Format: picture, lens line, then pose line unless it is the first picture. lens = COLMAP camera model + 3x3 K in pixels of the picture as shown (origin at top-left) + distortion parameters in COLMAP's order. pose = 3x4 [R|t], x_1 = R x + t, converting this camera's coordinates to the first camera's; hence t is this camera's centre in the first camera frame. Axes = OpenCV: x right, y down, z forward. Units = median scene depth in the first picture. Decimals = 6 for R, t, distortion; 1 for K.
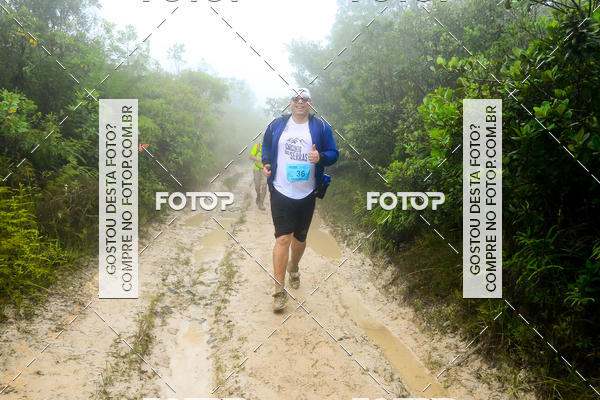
lens RADIAL K [[588.1, 0, 308.0], [0, 588.1, 207.7], [0, 0, 1]] dist [-0.060714, 0.164256]
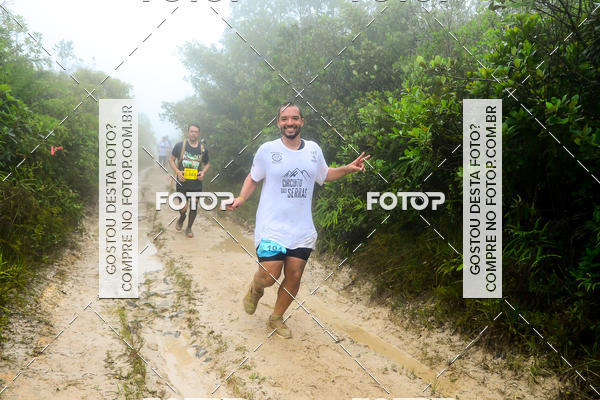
lens RADIAL K [[592.6, 0, 310.8], [0, 592.6, 209.1], [0, 0, 1]] dist [-0.055754, 0.161626]
pose [[0.974591, -0.023326, 0.222775, -0.180868], [0.026370, 0.999595, -0.010700, 0.012918], [-0.222435, 0.016303, 0.974811, 0.049224]]
